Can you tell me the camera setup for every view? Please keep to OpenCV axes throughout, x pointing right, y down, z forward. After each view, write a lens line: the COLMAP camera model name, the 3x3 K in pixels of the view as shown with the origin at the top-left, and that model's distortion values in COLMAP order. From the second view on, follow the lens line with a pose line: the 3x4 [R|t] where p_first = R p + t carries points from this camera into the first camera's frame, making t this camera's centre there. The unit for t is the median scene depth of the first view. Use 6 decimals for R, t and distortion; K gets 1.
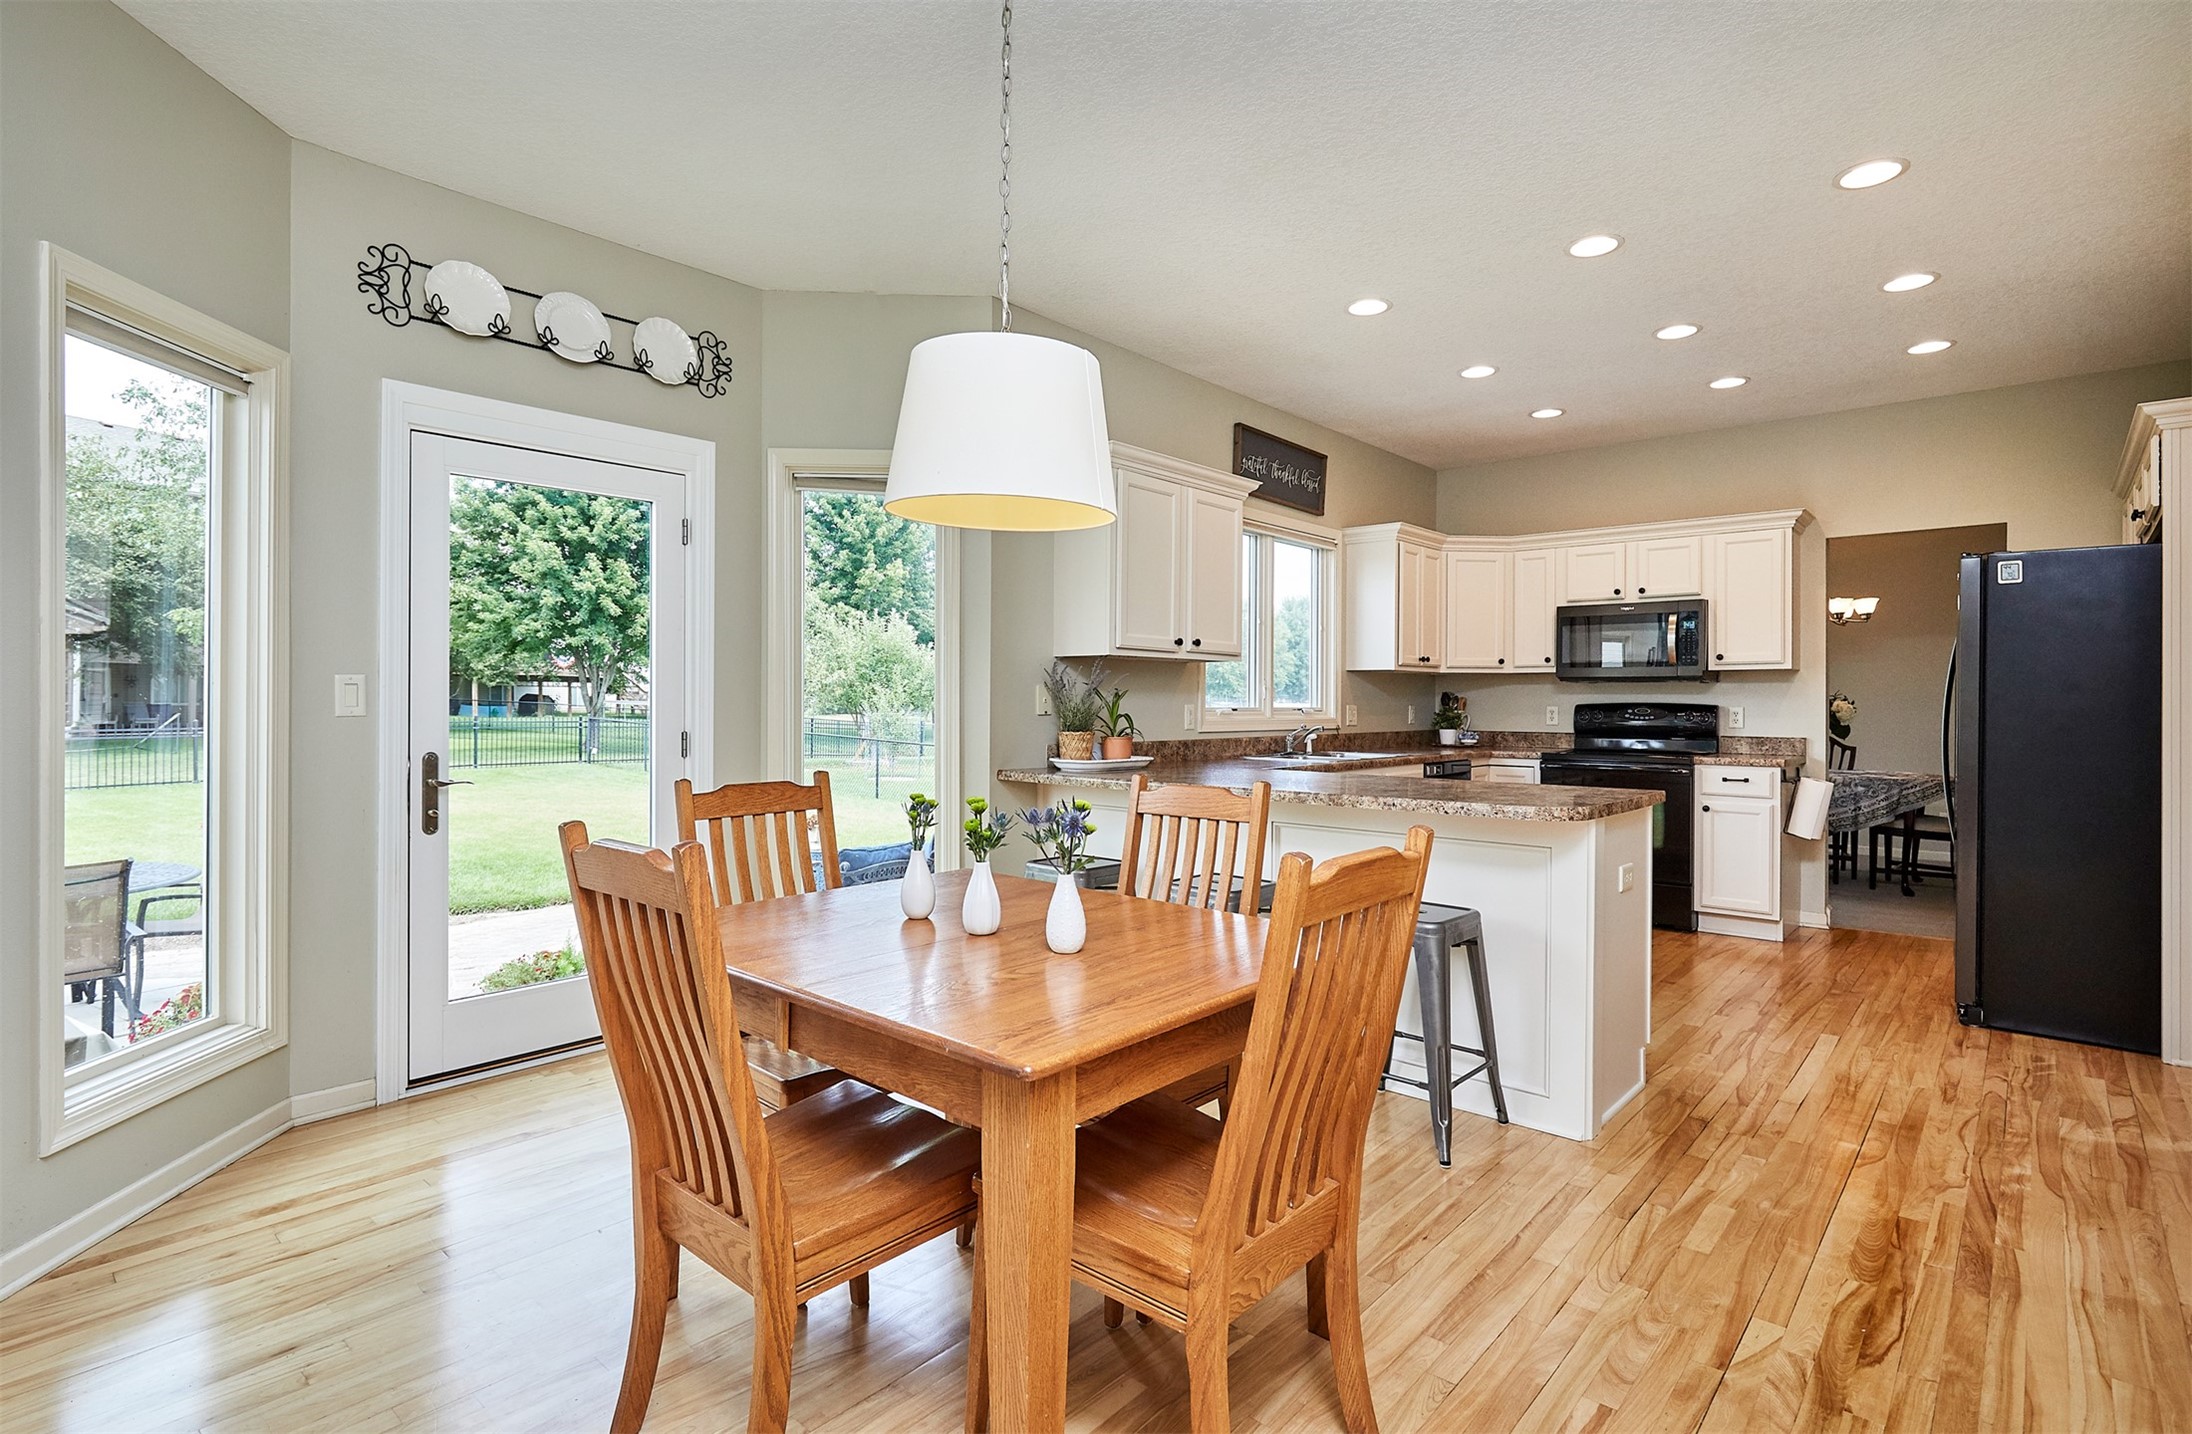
lens RADIAL K [[1059.3, 0, 1118.0], [0, 1059.3, 697.3], [0, 0, 1]] dist [0.010994, -0.000117]
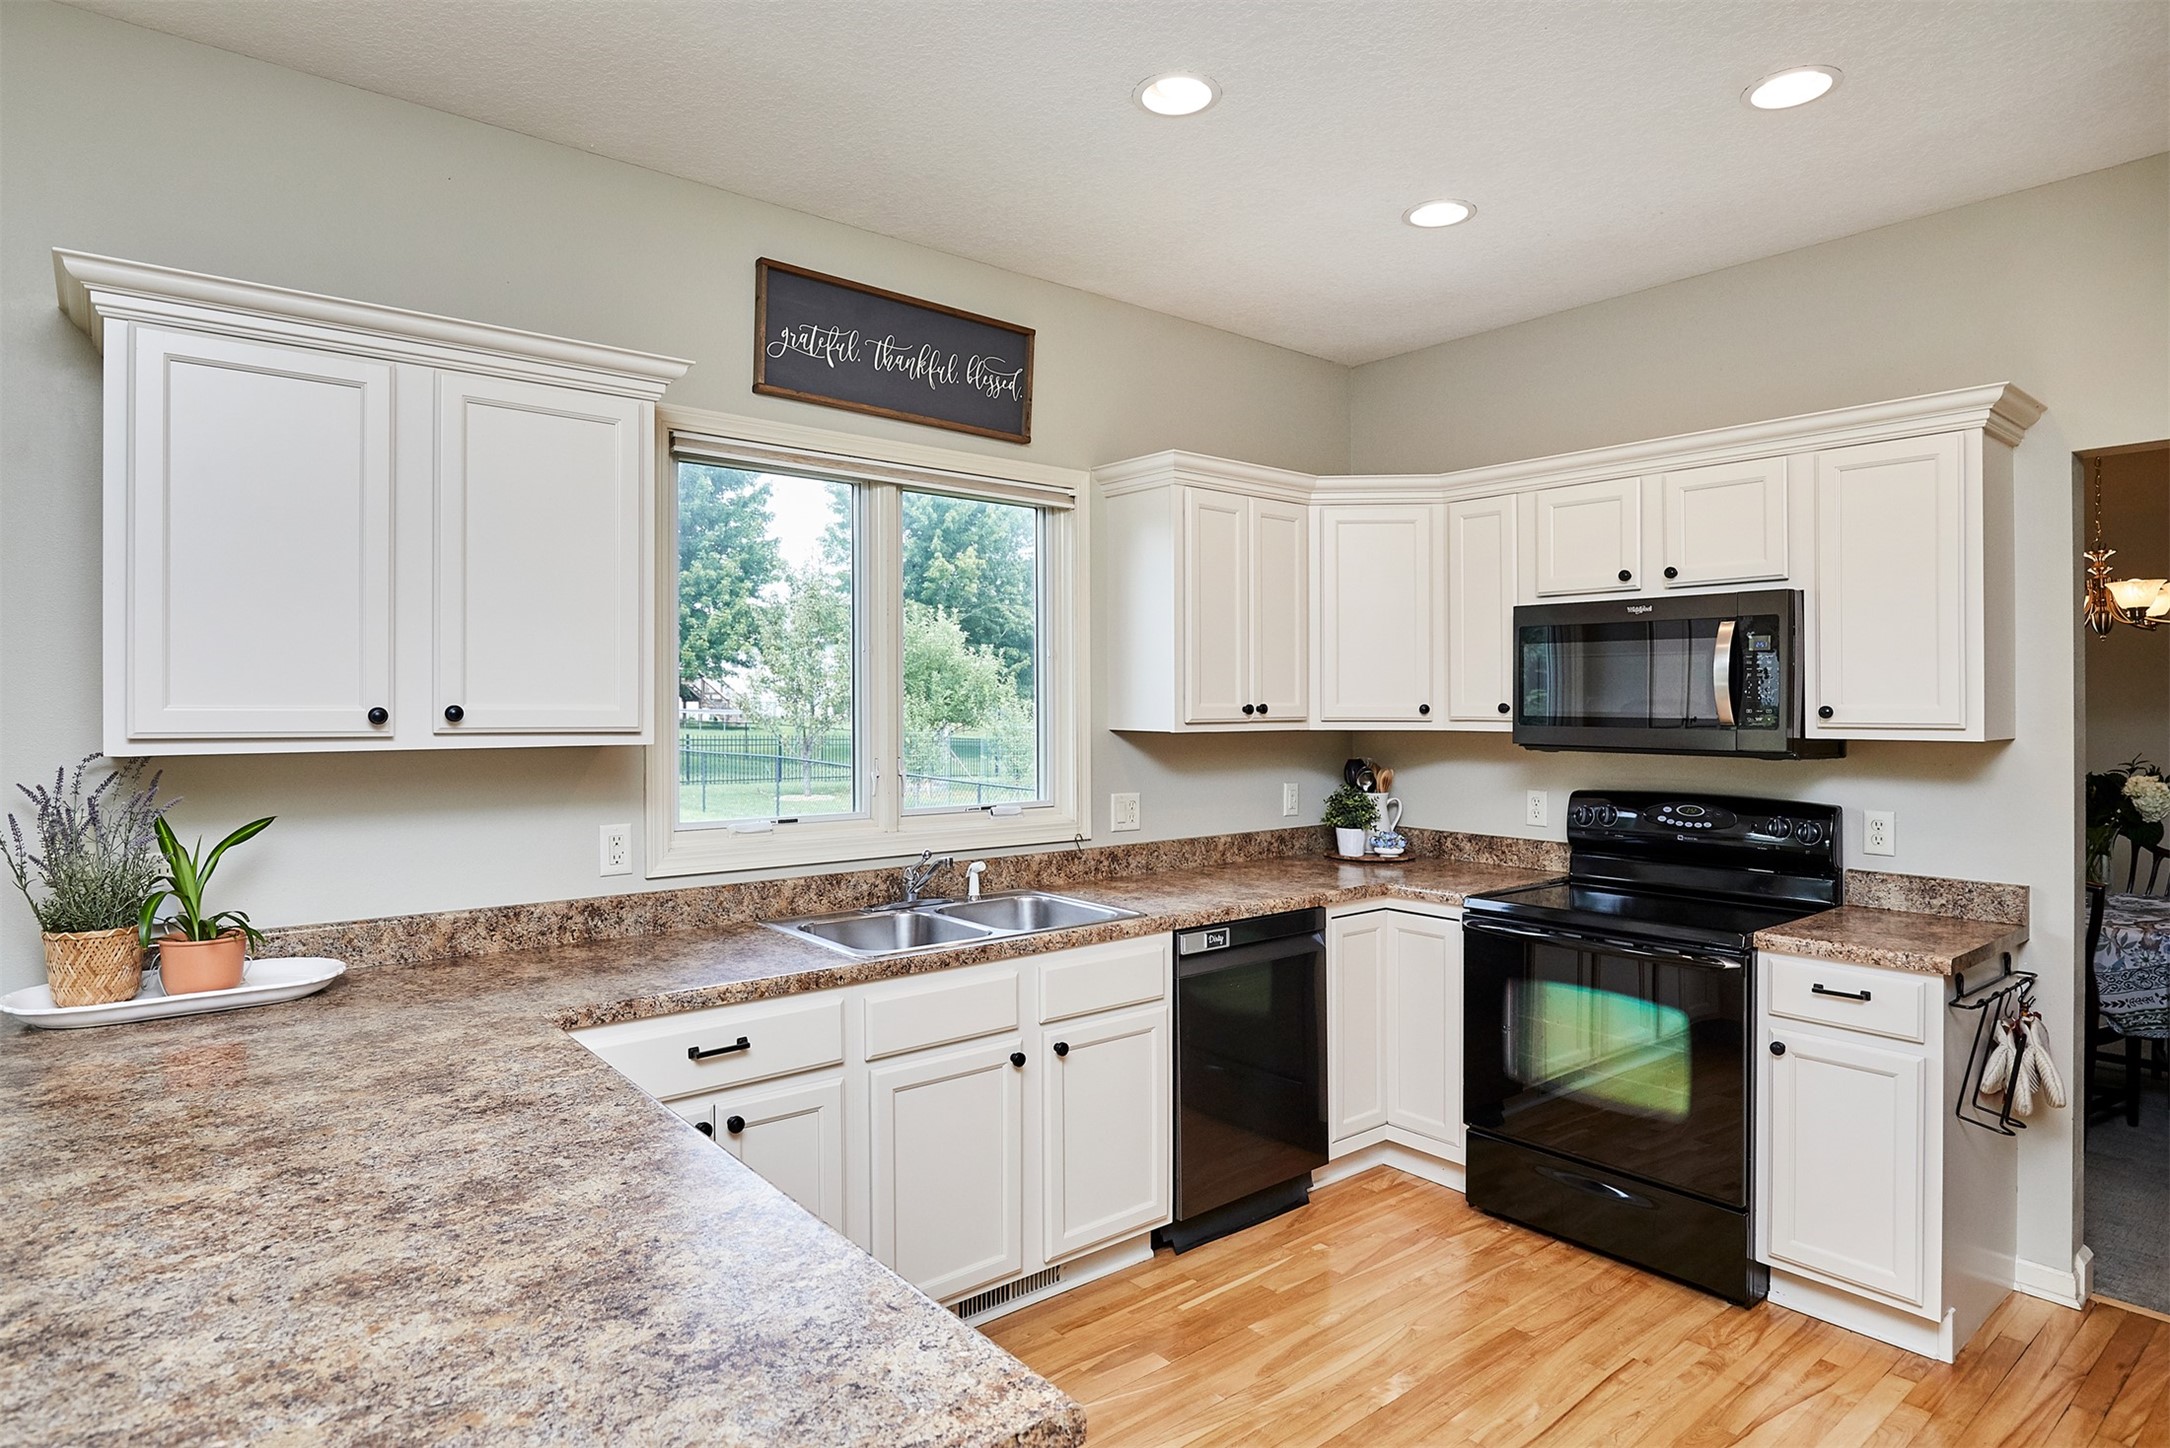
lens RADIAL K [[1192.5, 0, 1100.9], [0, 1192.5, 706.6], [0, 0, 1]] dist [-0.012055, -0.000838]
pose [[0.986804, -0.005748, -0.161815, 0.331347], [0.006876, 0.999956, 0.006409, -0.044515], [0.161771, -0.007437, 0.986800, 0.428756]]
